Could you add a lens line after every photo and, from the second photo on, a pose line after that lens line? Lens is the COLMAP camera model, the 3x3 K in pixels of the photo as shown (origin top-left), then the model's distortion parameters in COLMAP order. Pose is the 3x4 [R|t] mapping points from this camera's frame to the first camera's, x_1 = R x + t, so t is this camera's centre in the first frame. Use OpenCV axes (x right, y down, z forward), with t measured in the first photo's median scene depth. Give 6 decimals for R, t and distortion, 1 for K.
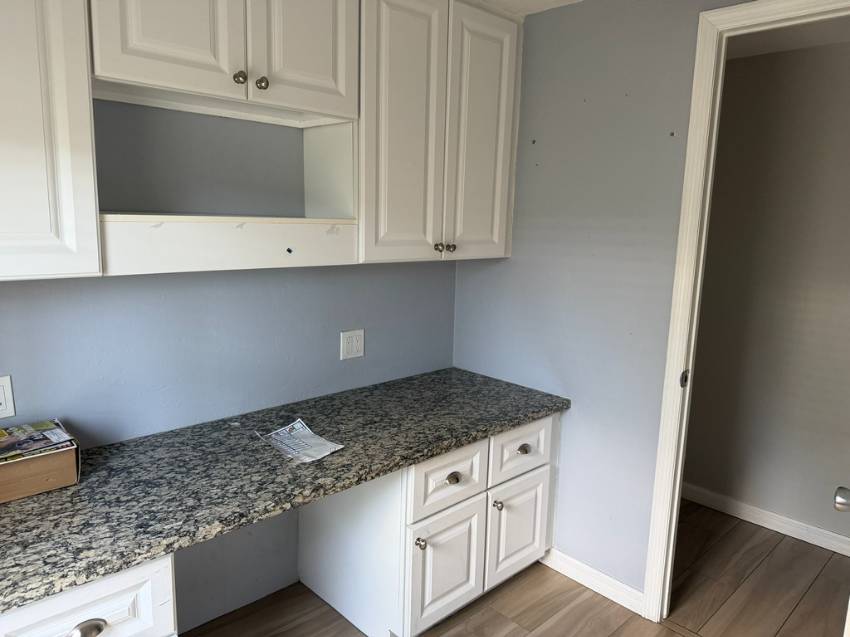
lens RADIAL K [[595.9, 0, 425.0], [0, 595.9, 318.5], [0, 0, 1]] dist [0.101424, -0.158824]
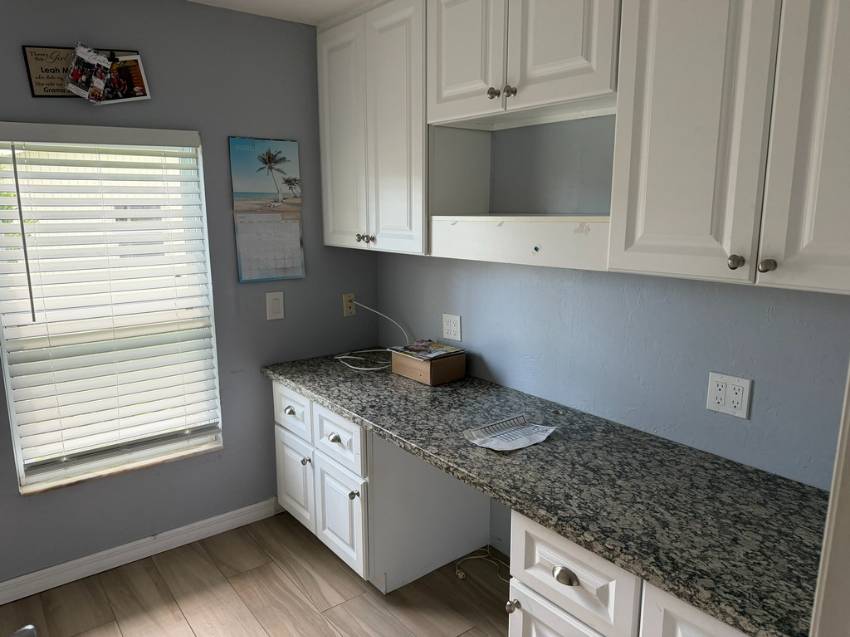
lens RADIAL K [[595.9, 0, 425.0], [0, 595.9, 318.5], [0, 0, 1]] dist [0.101424, -0.158824]
pose [[-0.108381, 0.156770, -0.981670, 0.754069], [-0.166515, 0.970673, 0.173398, -0.135002], [0.980064, 0.182256, -0.079098, 0.867455]]
